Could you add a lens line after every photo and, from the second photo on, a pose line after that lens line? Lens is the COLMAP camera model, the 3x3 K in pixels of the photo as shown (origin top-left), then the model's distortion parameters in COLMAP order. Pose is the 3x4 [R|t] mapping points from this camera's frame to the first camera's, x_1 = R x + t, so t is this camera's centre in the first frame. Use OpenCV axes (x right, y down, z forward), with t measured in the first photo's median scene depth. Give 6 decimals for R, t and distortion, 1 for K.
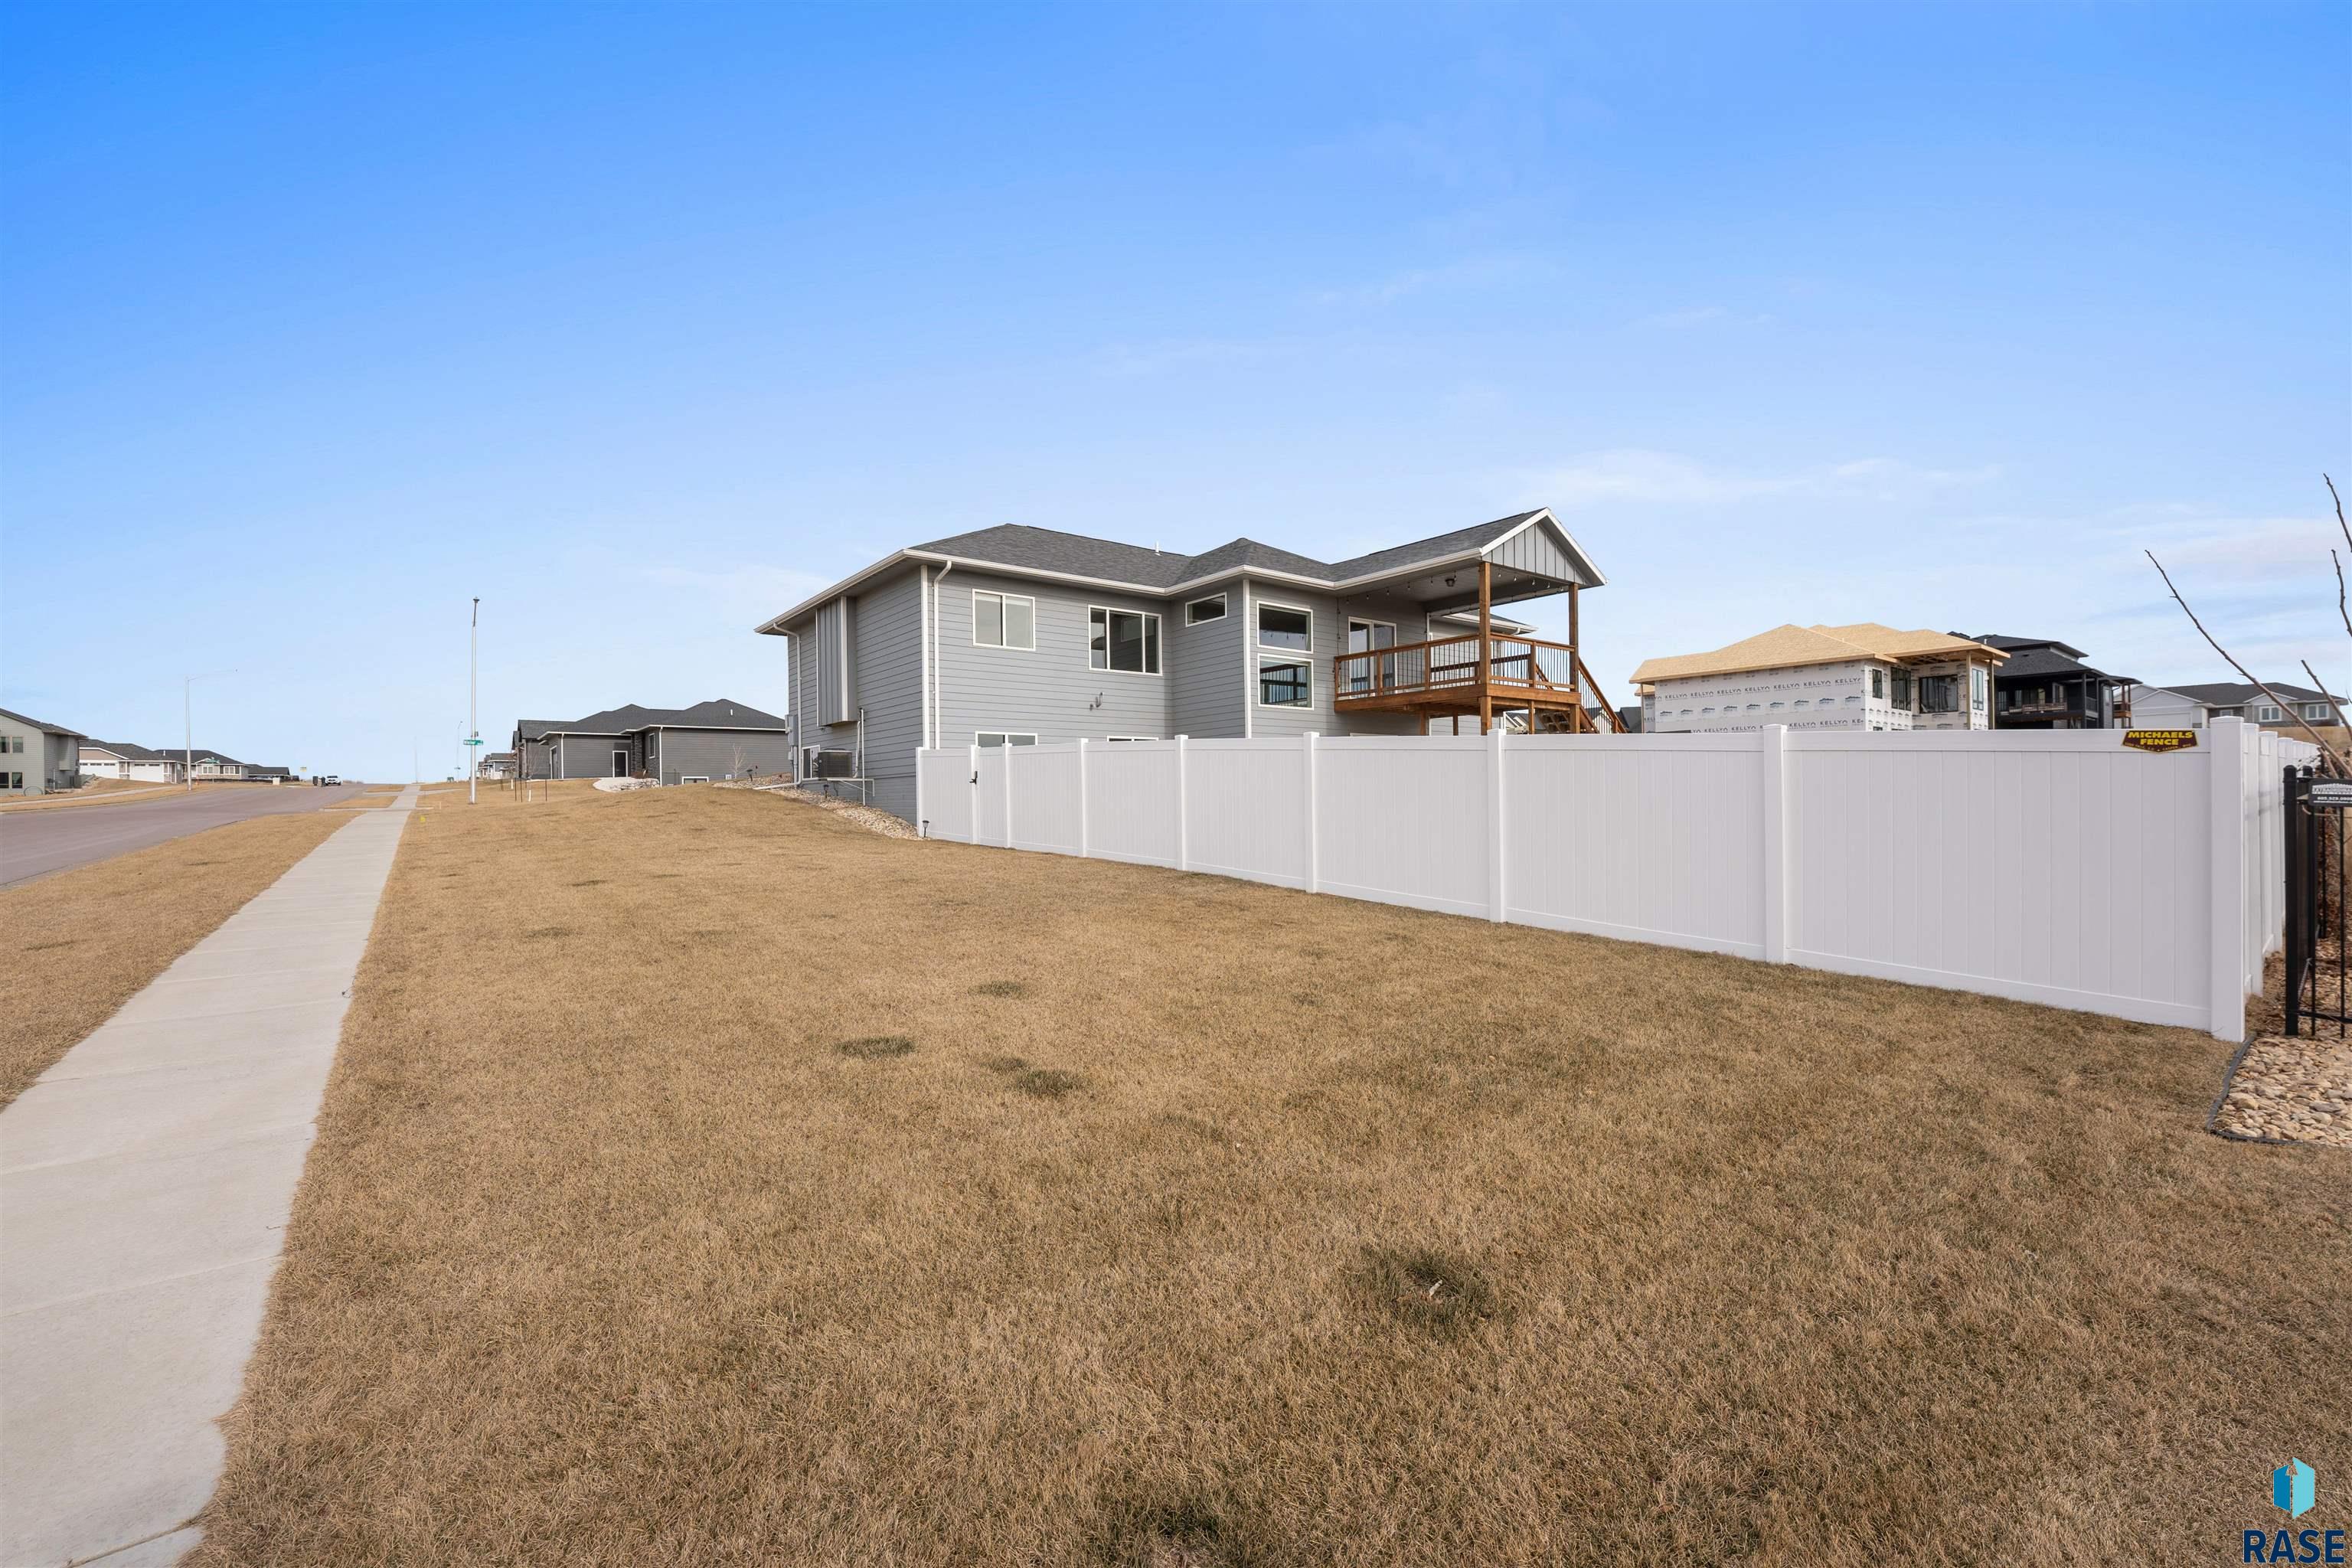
lens RADIAL K [[971.8, 0, 1184.4], [0, 971.8, 769.8], [0, 0, 1]] dist [-0.031678, 0.004763]
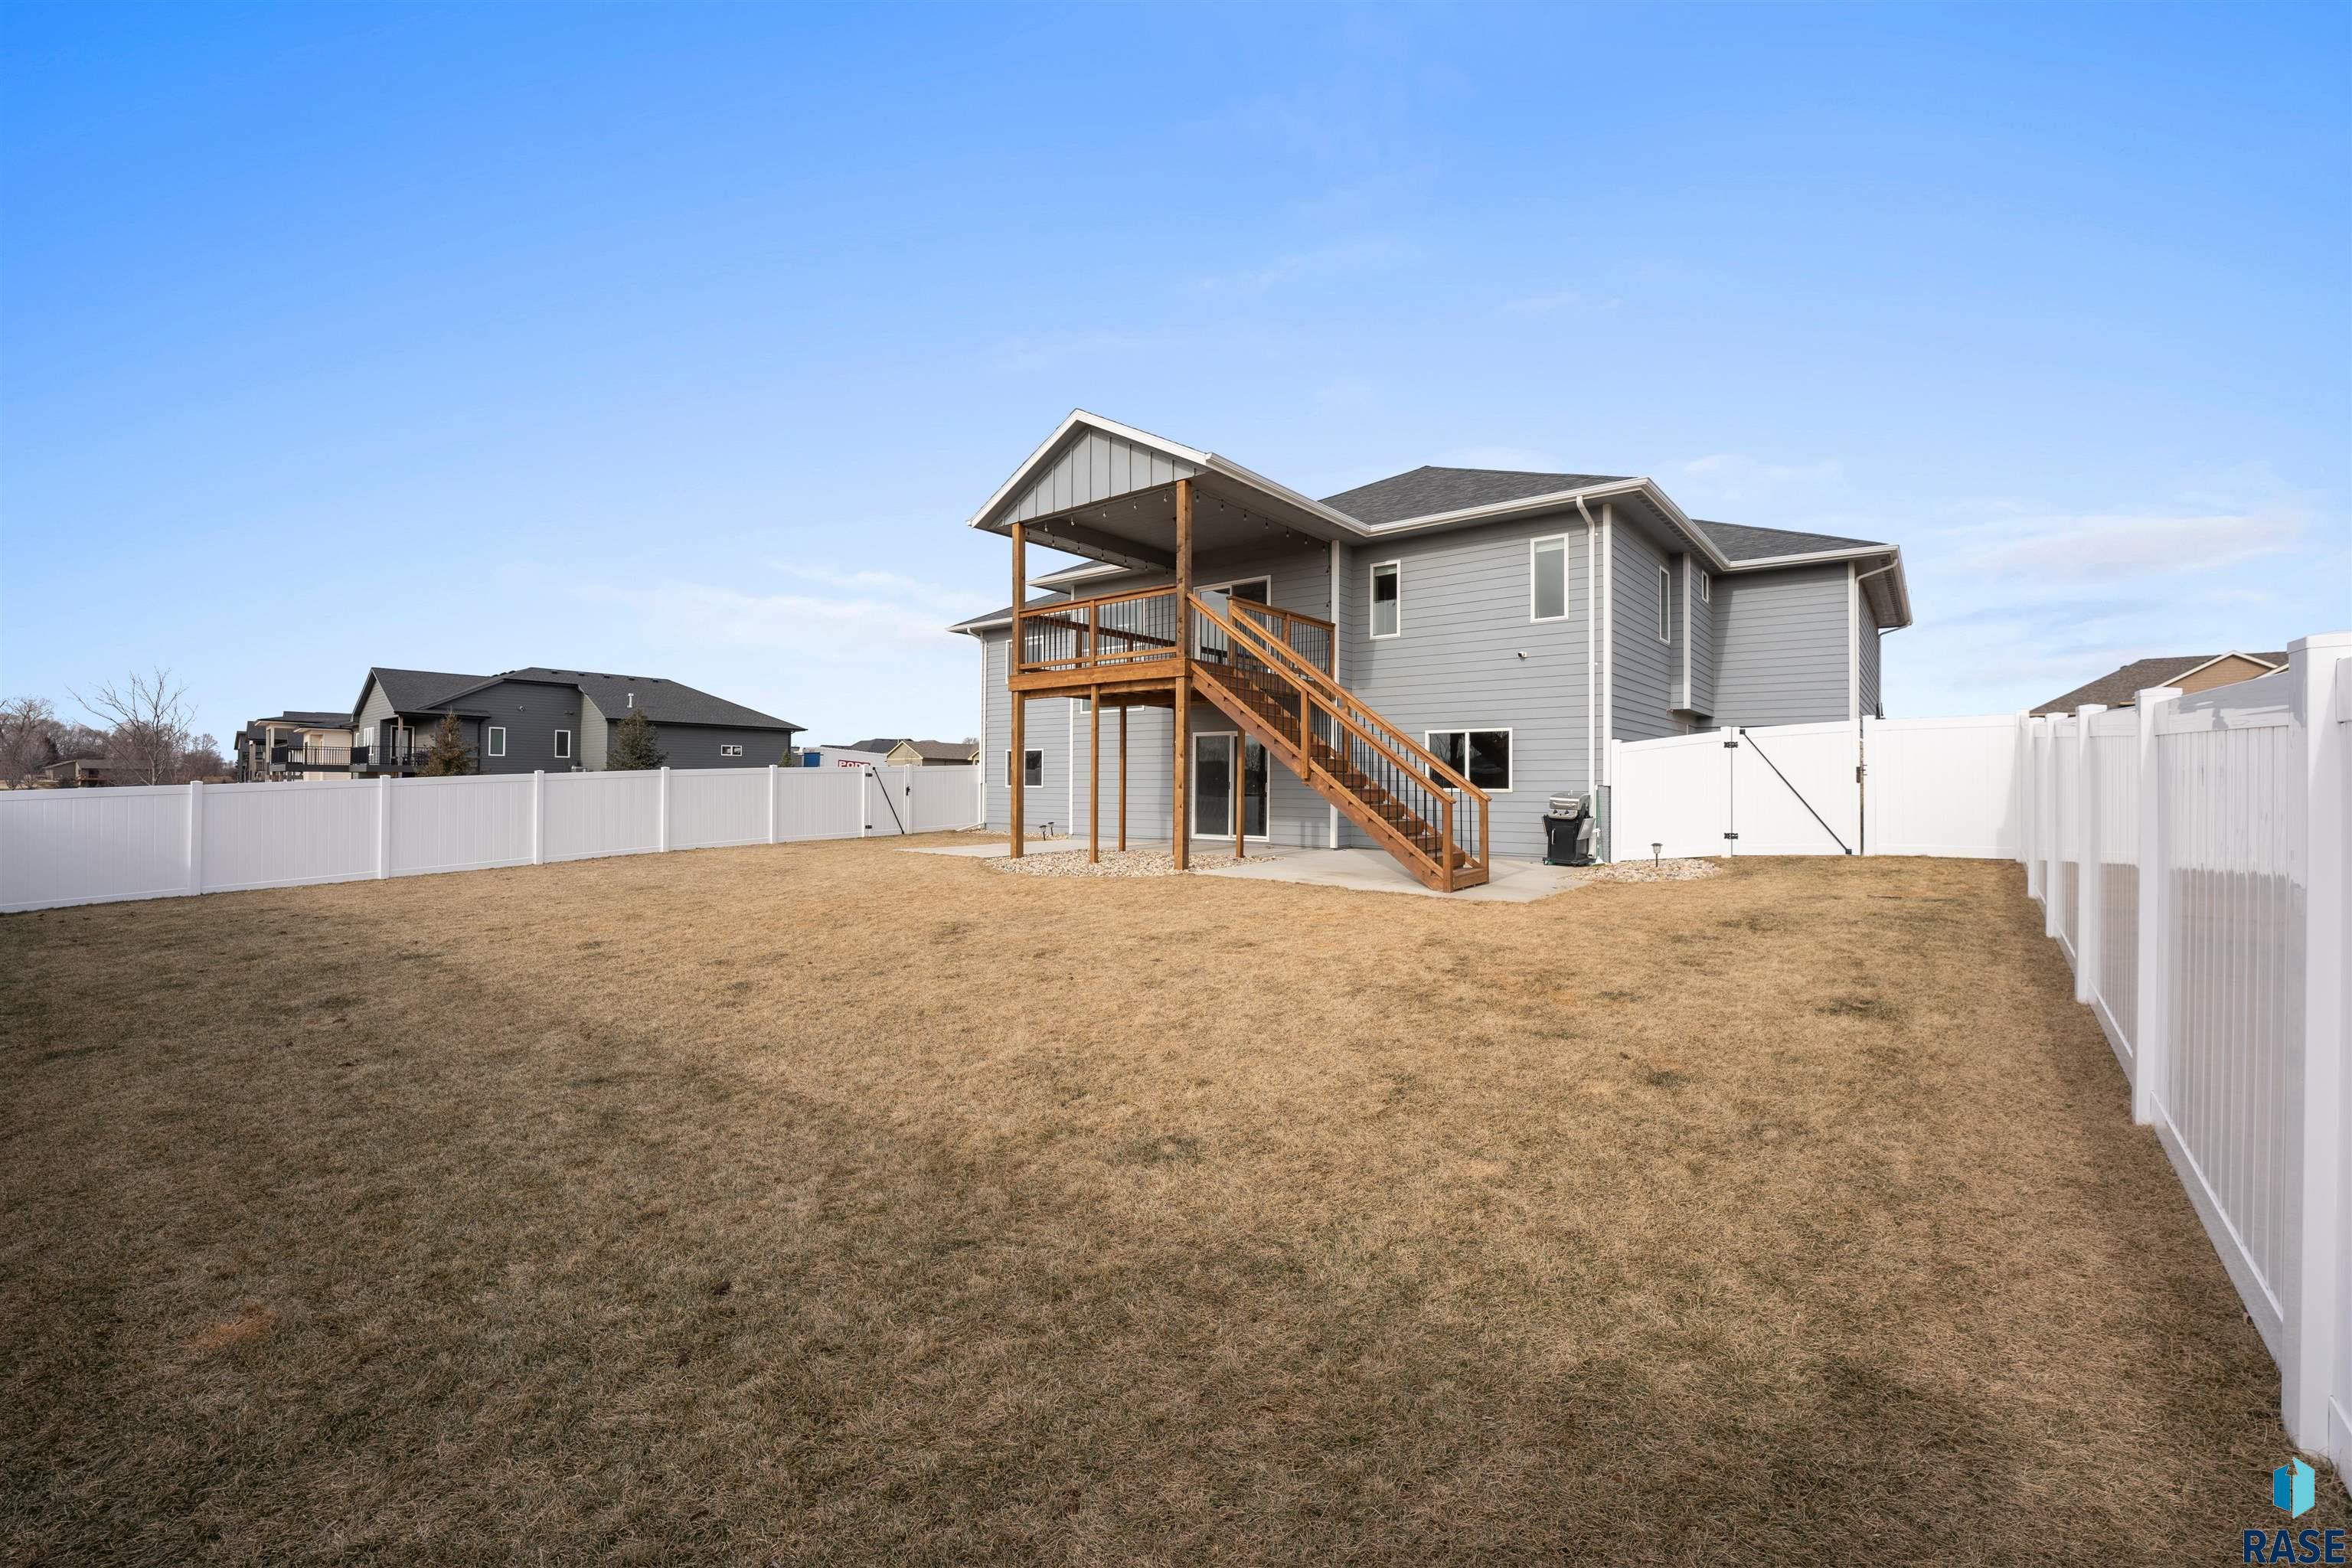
lens RADIAL K [[971.8, 0, 1162.1], [0, 971.8, 775.5], [0, 0, 1]] dist [-0.031678, 0.004763]
pose [[0.209160, 0.001763, -0.977880, 0.663553], [0.019493, 0.999792, 0.005972, -0.005510], [0.977687, -0.020311, 0.209082, 0.561563]]
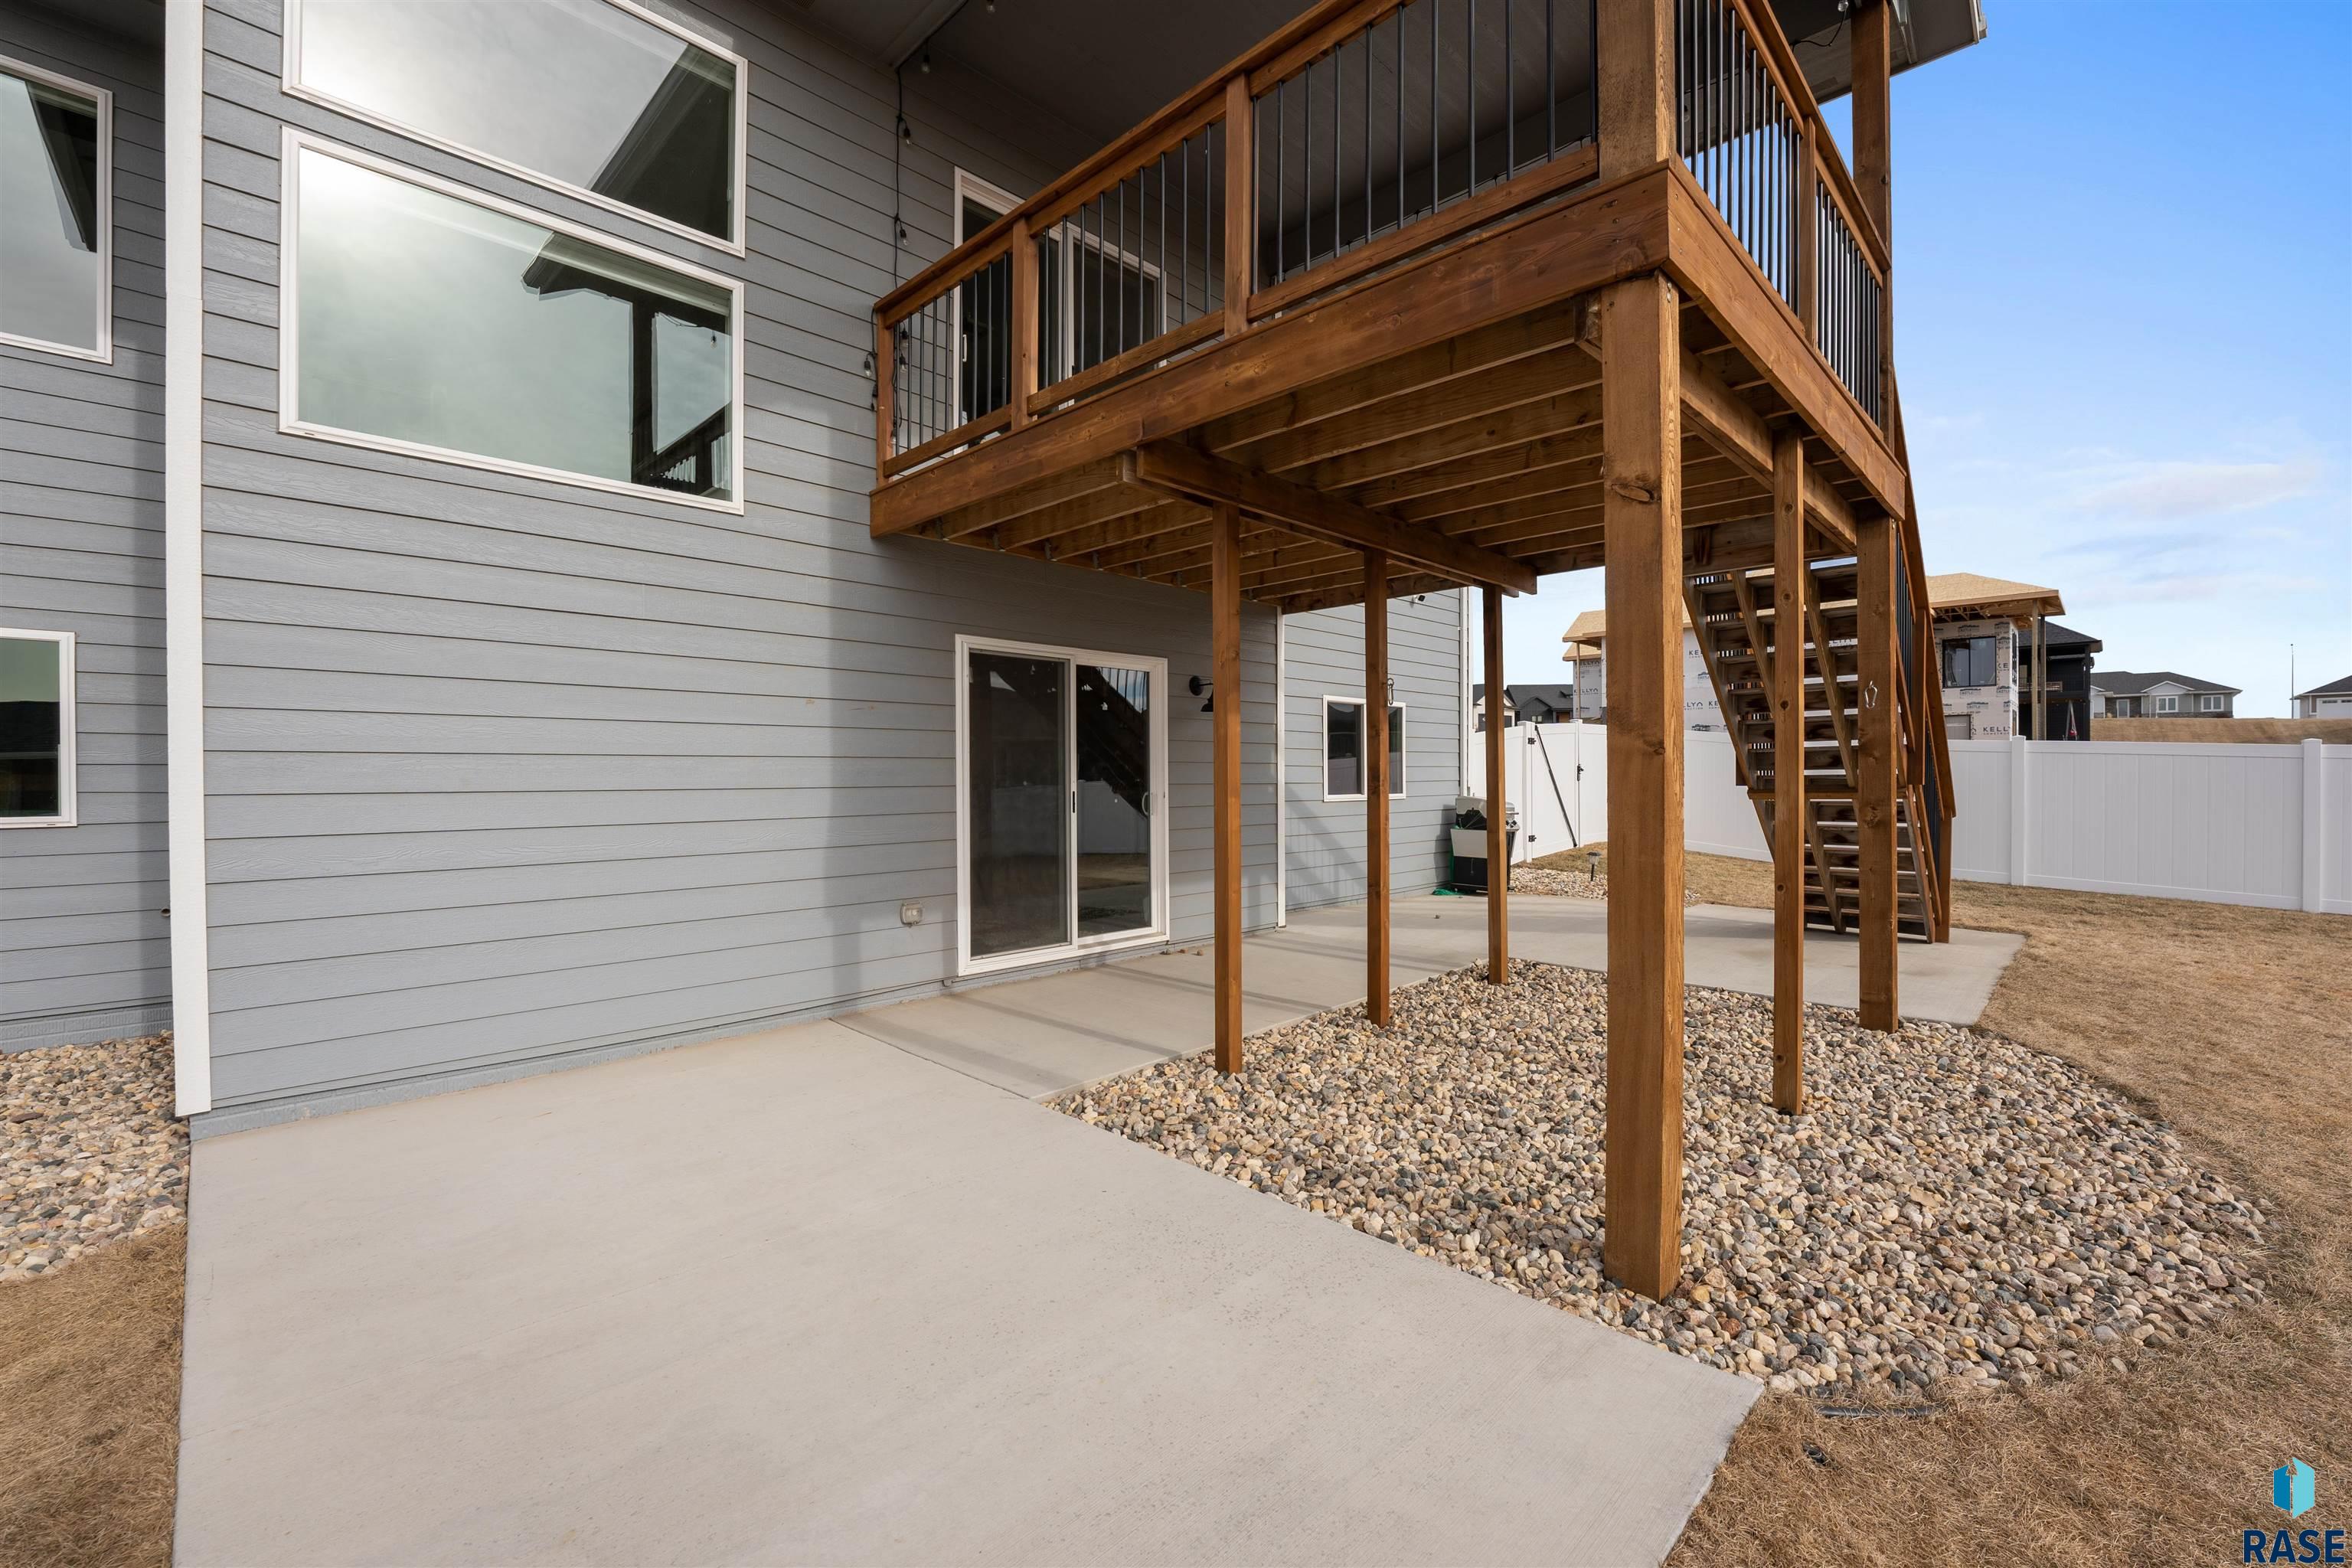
lens RADIAL K [[971.8, 0, 1180.1], [0, 971.8, 783.4], [0, 0, 1]] dist [-0.031678, 0.004763]
pose [[0.991990, 0.006011, 0.126177, 0.136887], [-0.010366, 0.999372, 0.033886, -0.006178], [-0.125894, -0.034923, 0.991429, 0.519319]]
